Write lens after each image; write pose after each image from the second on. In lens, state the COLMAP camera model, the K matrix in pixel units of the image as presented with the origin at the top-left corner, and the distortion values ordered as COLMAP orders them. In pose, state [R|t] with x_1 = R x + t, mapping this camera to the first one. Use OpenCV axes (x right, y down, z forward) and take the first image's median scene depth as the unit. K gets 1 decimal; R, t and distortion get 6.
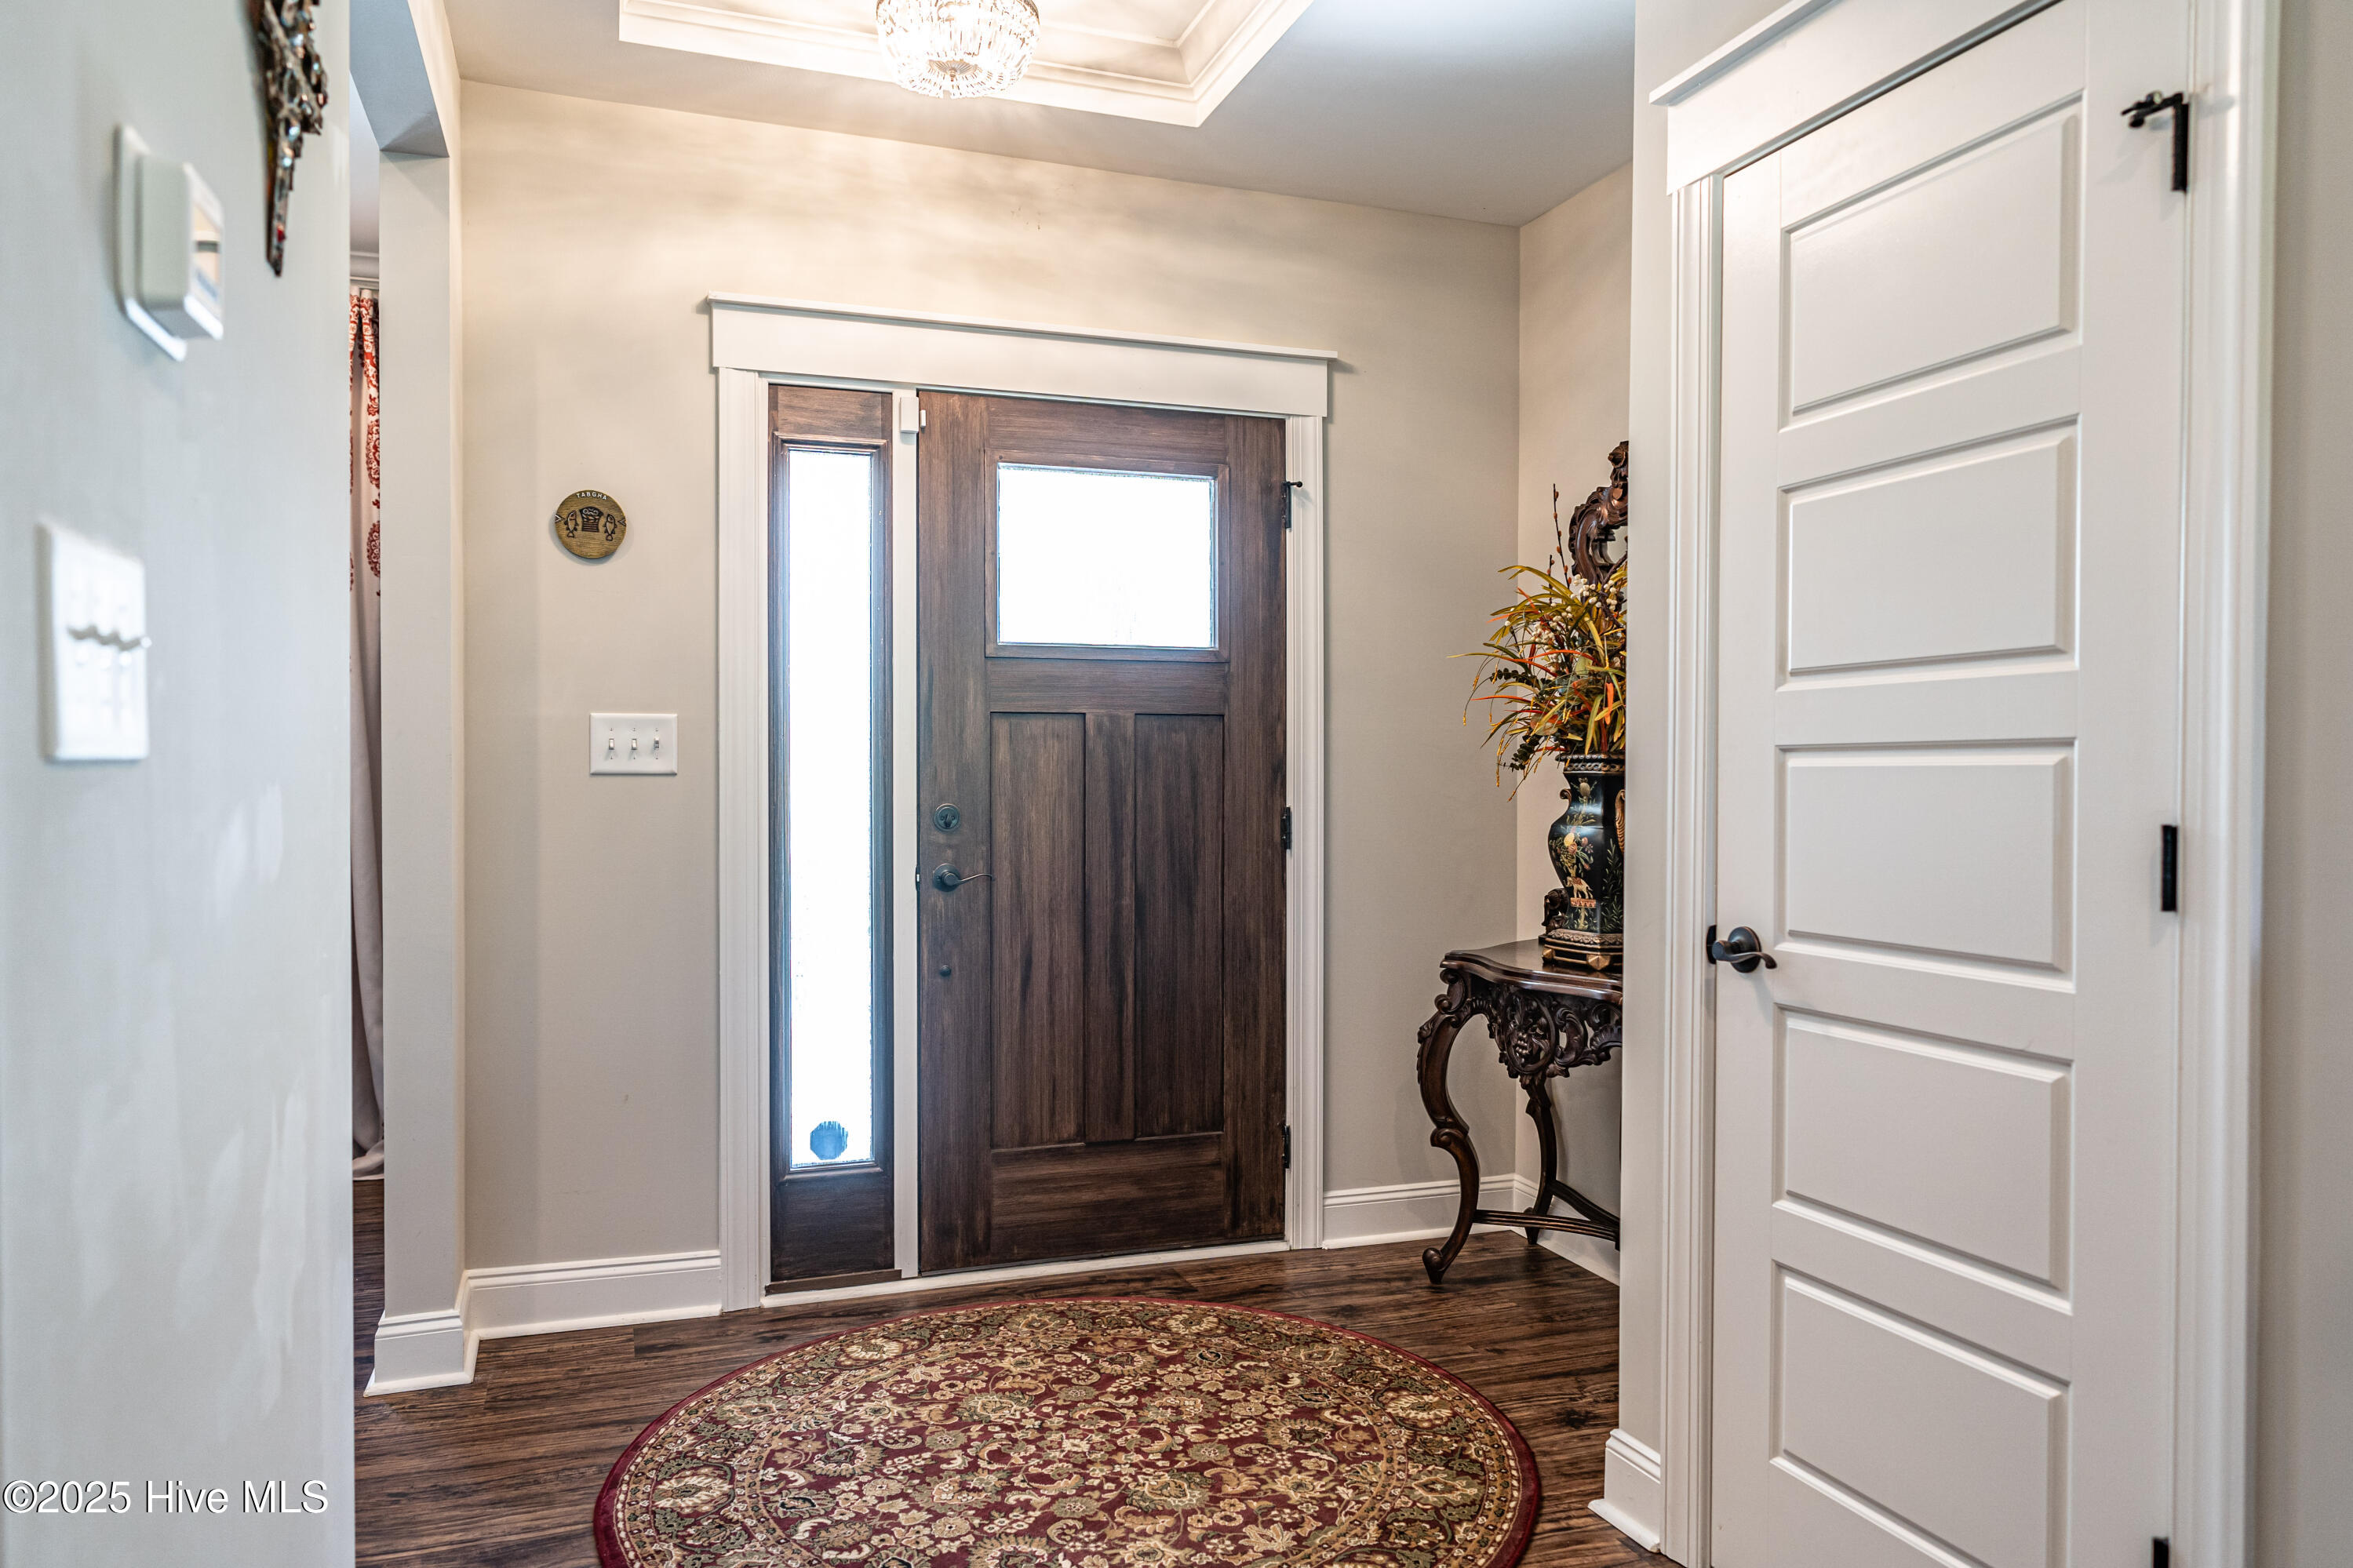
lens RADIAL K [[1566.0, 0, 1177.8], [0, 1566.0, 782.9], [0, 0, 1]] dist [-0.001398, 0.000989]
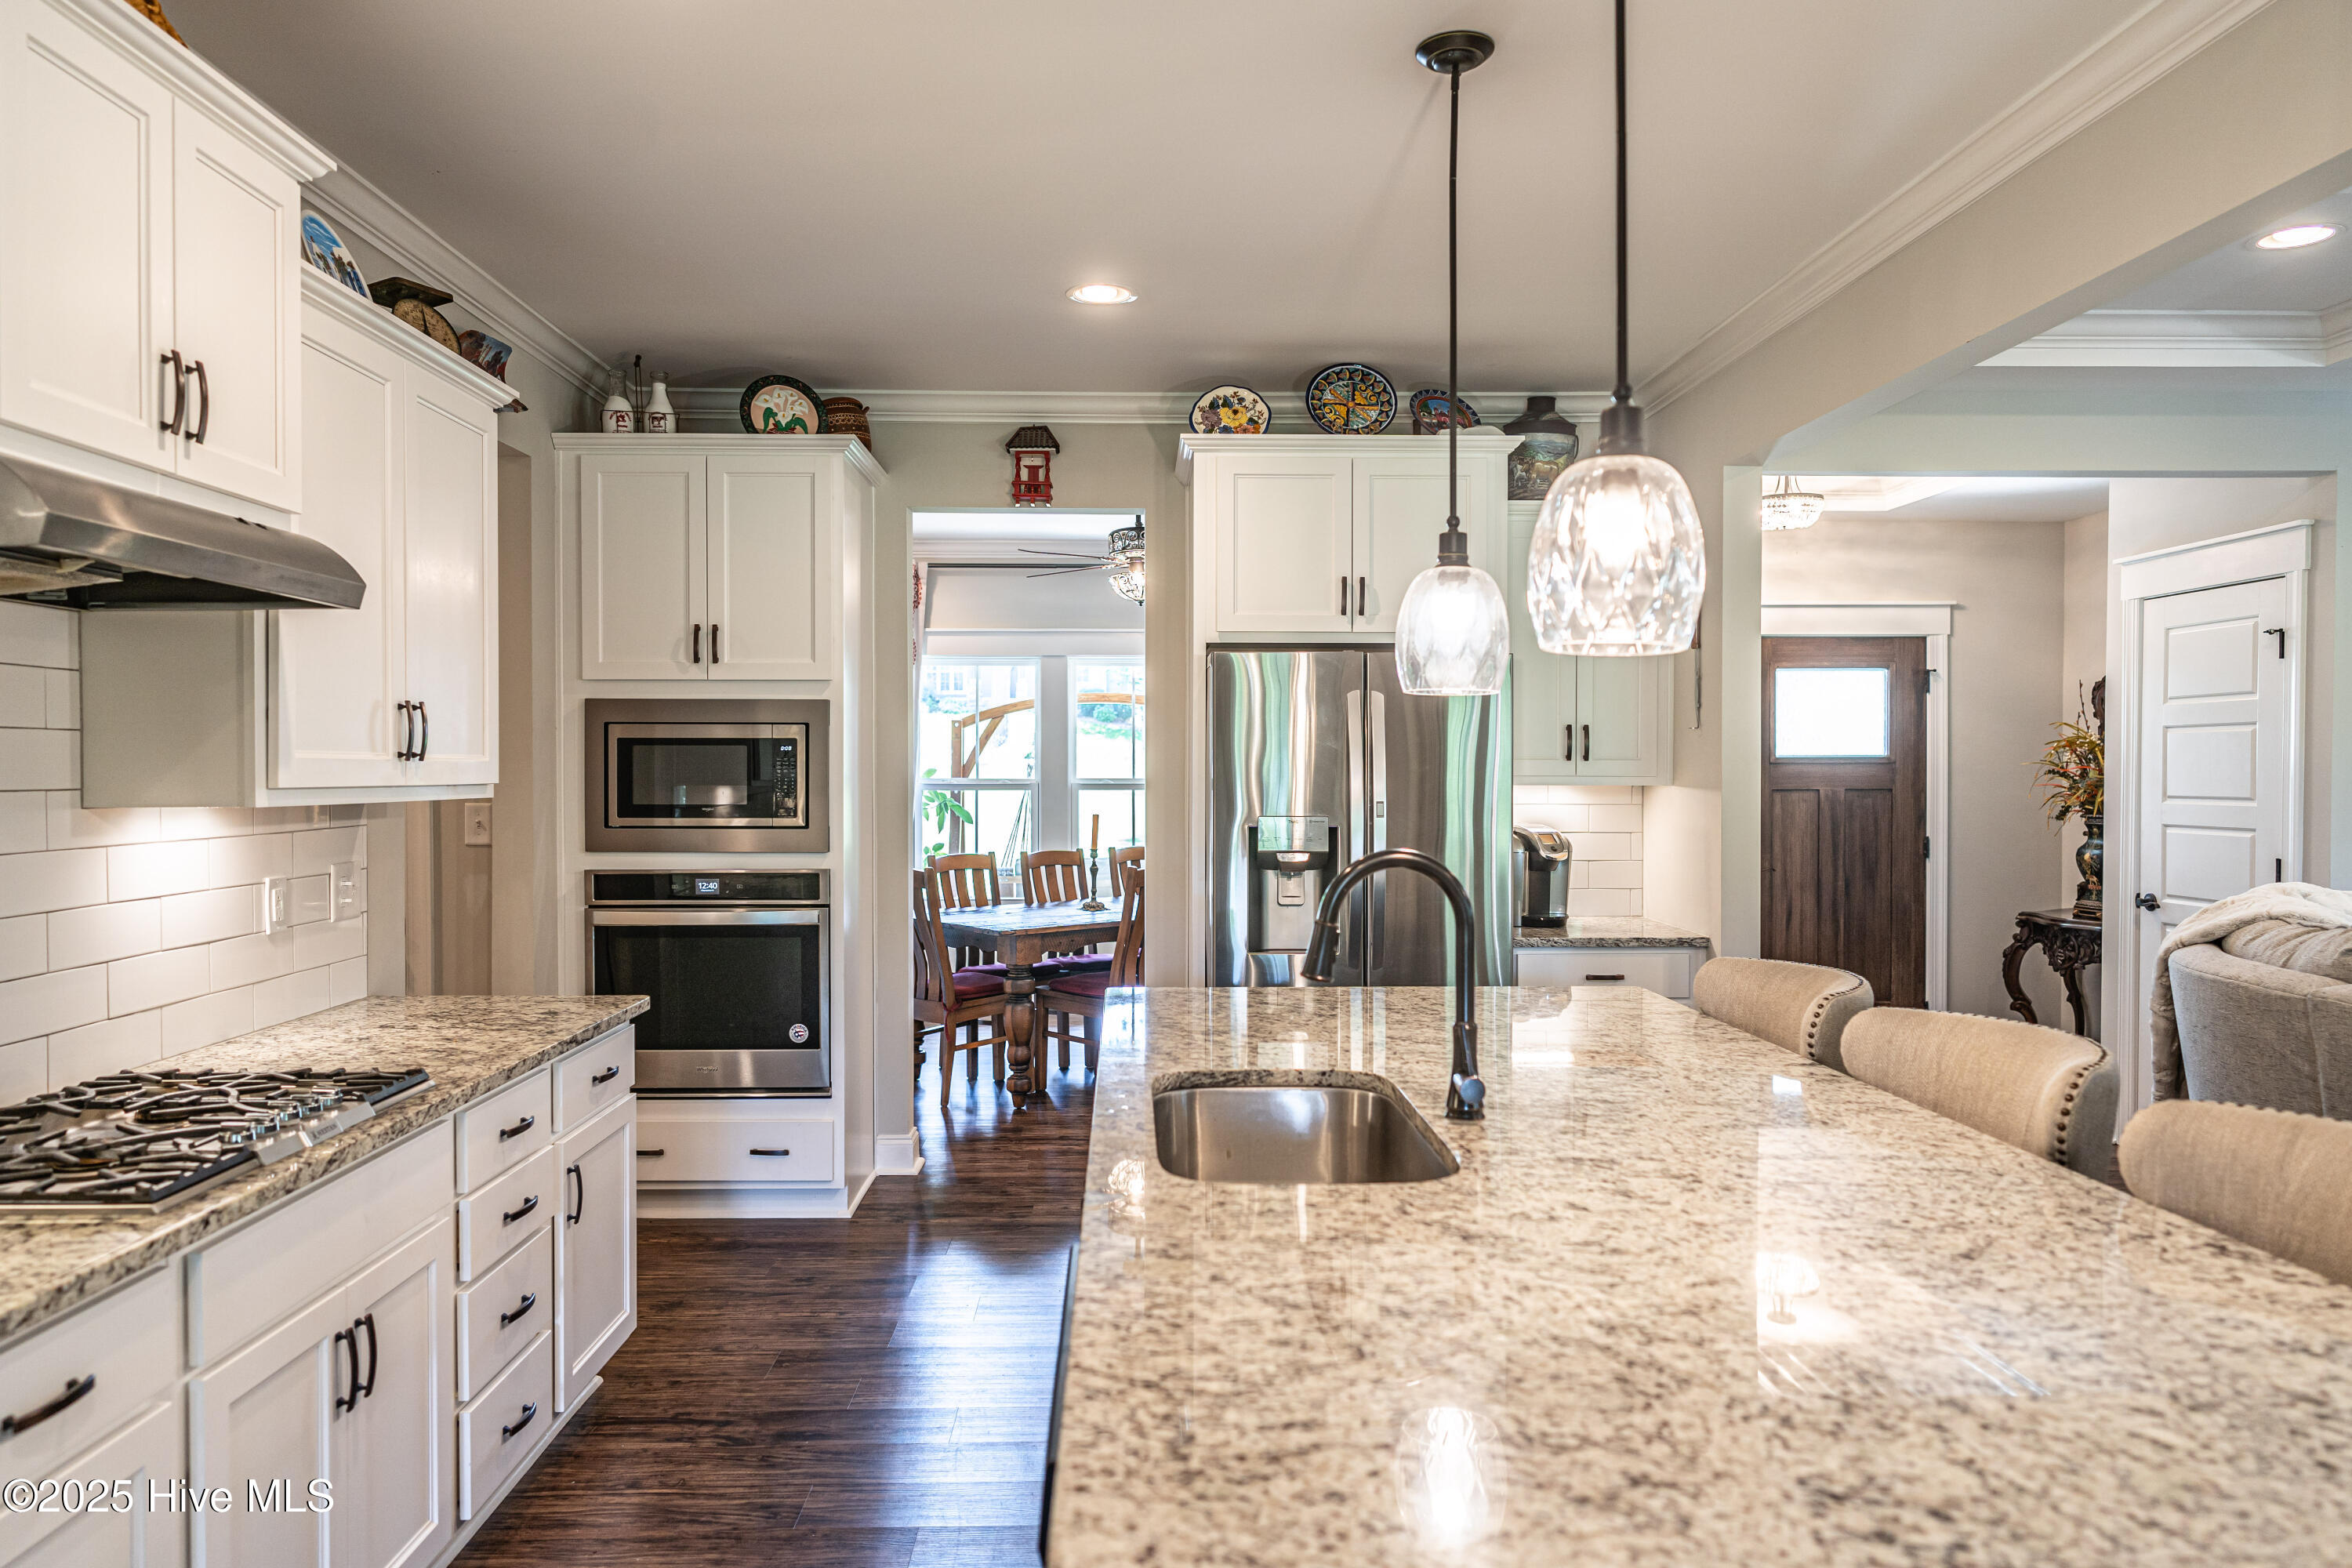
lens RADIAL K [[1565.5, 0, 1159.8], [0, 1565.5, 783.5], [0, 0, 1]] dist [-0.001398, 0.000989]
pose [[0.946044, 0.000934, -0.324037, -0.221483], [0.000138, 0.999995, 0.003287, -0.062163], [0.324038, -0.003154, 0.946039, -1.256486]]
